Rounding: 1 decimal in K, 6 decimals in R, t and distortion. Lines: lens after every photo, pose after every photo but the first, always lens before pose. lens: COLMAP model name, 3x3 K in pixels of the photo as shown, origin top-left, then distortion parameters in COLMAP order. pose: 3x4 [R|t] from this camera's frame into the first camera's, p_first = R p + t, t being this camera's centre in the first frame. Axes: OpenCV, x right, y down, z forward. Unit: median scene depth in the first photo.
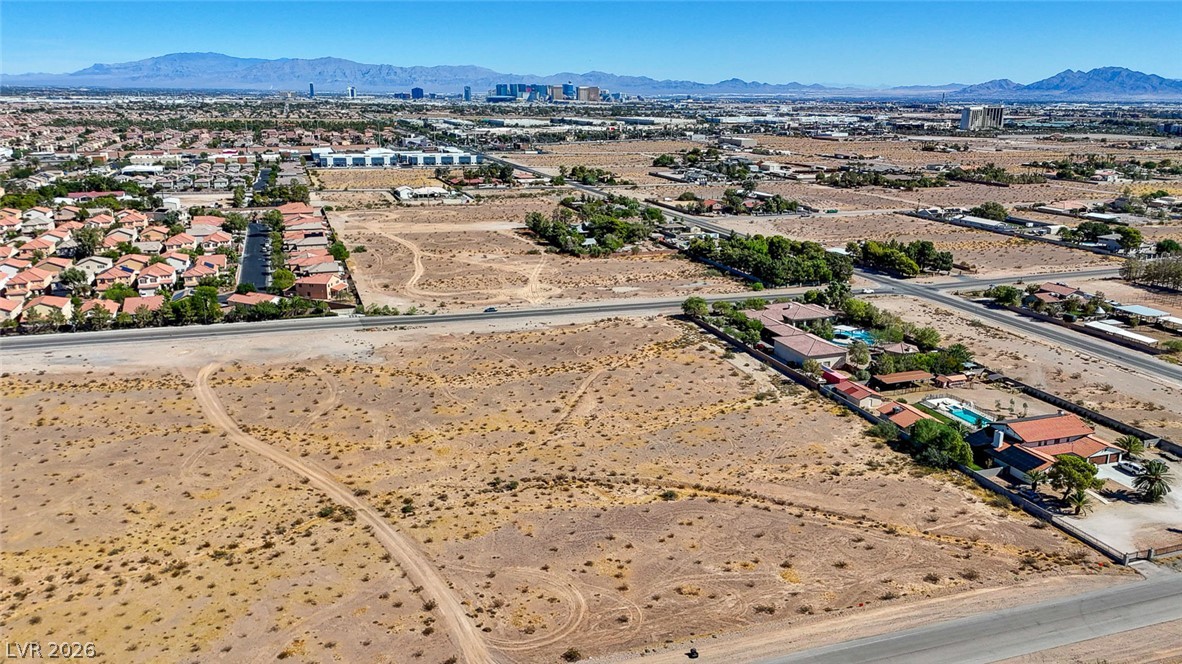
lens RADIAL K [[877.9, 0, 577.7], [0, 877.9, 334.4], [0, 0, 1]] dist [0.083208, -0.083376]
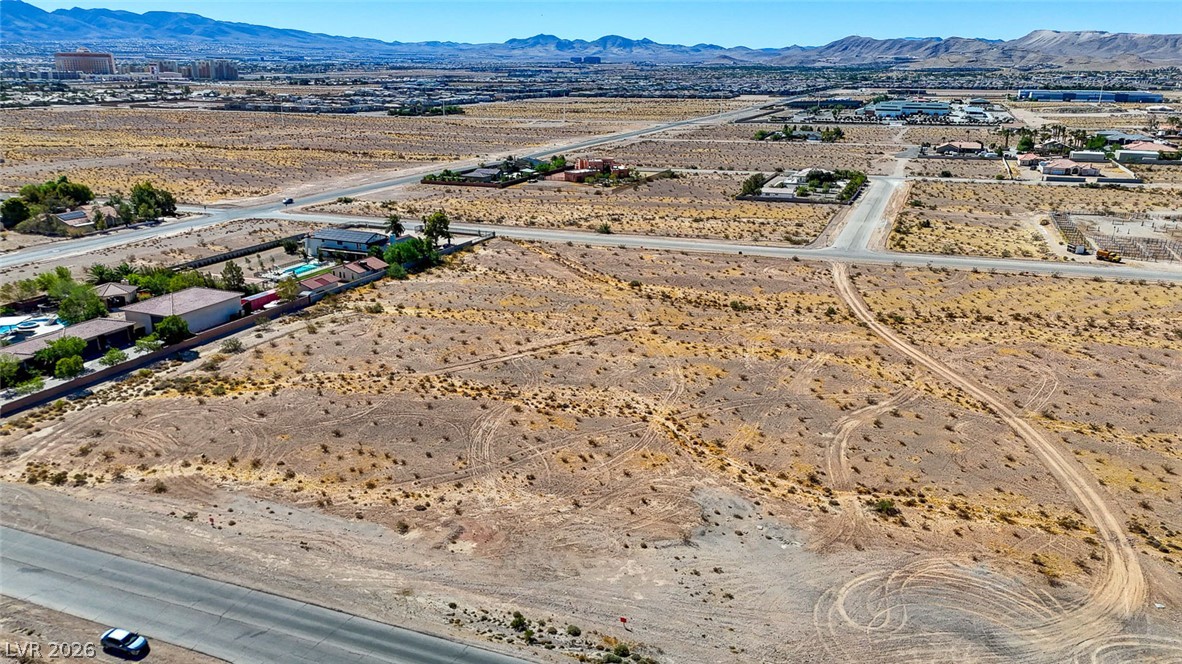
lens RADIAL K [[868.5, 0, 582.5], [0, 868.5, 335.6], [0, 0, 1]] dist [0.076198, -0.070149]
pose [[-0.768589, -0.203601, 0.606480, -0.452597], [0.156781, 0.859151, 0.487113, -0.280050], [-0.620235, 0.469474, -0.628413, 1.353573]]
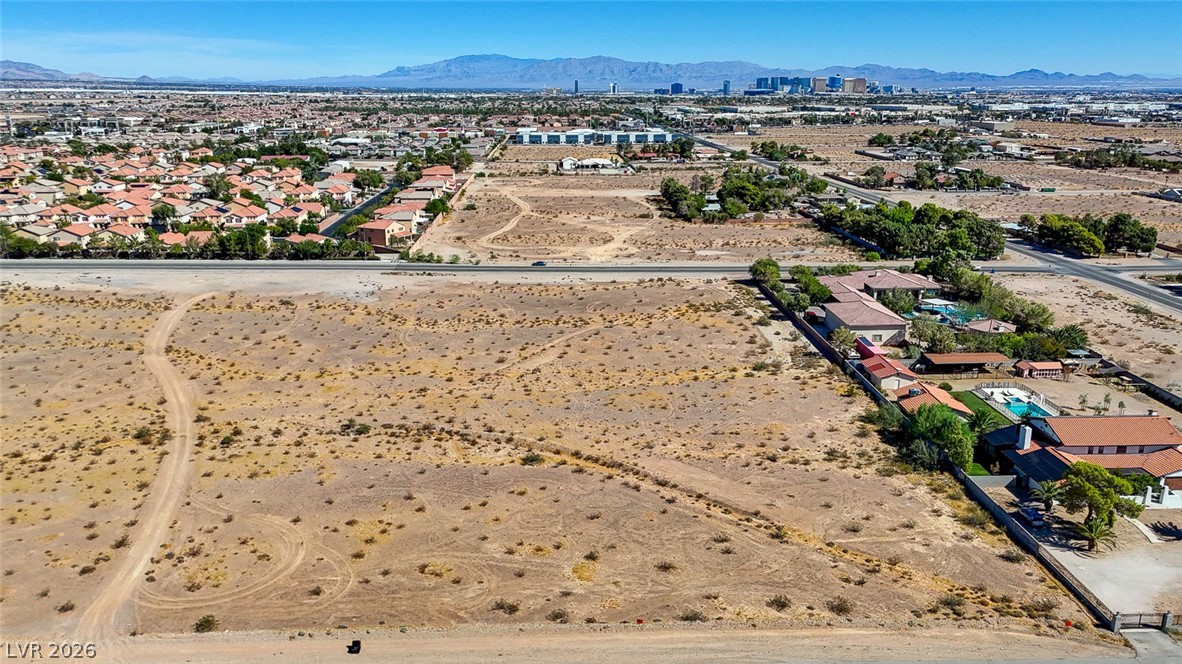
lens RADIAL K [[879.8, 0, 577.9], [0, 879.8, 335.8], [0, 0, 1]] dist [0.082849, -0.081744]
pose [[0.959774, 0.070661, -0.271737, 0.251333], [-0.069302, 0.997489, 0.014609, 0.040238], [0.272087, 0.004811, 0.962261, 0.173631]]
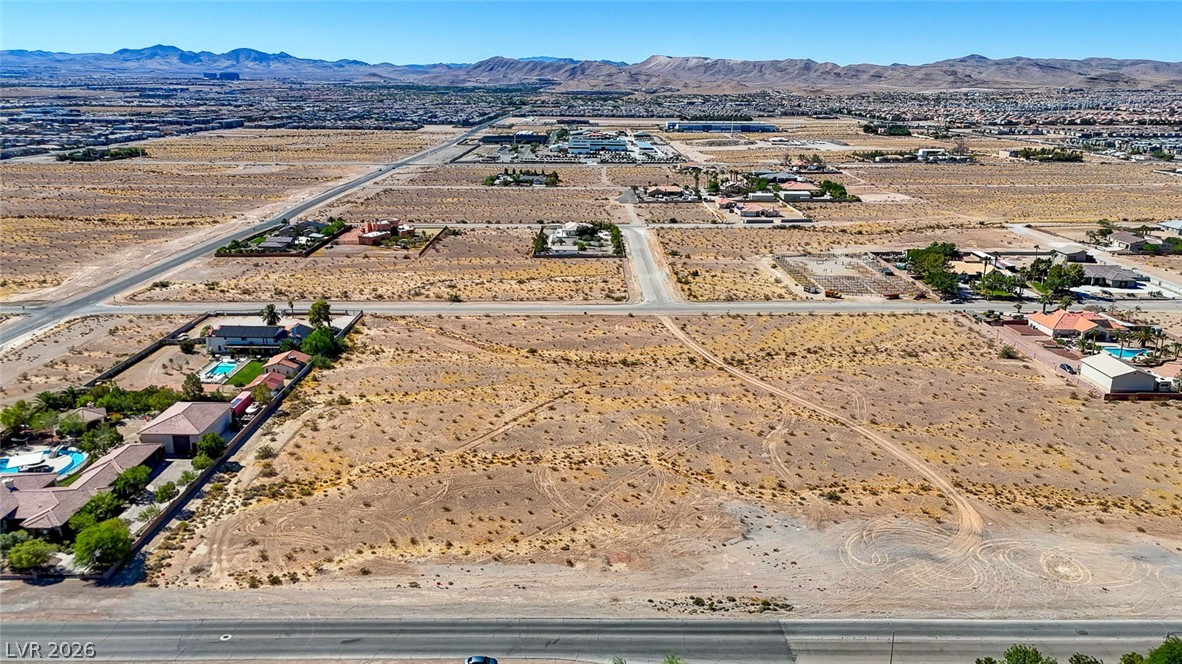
lens RADIAL K [[887.3, 0, 578.8], [0, 887.3, 332.8], [0, 0, 1]] dist [0.087760, -0.092955]
pose [[-0.950476, -0.101909, 0.293614, -0.320701], [0.064599, 0.859304, 0.507370, -0.472396], [-0.304010, 0.501210, -0.810164, 1.619361]]
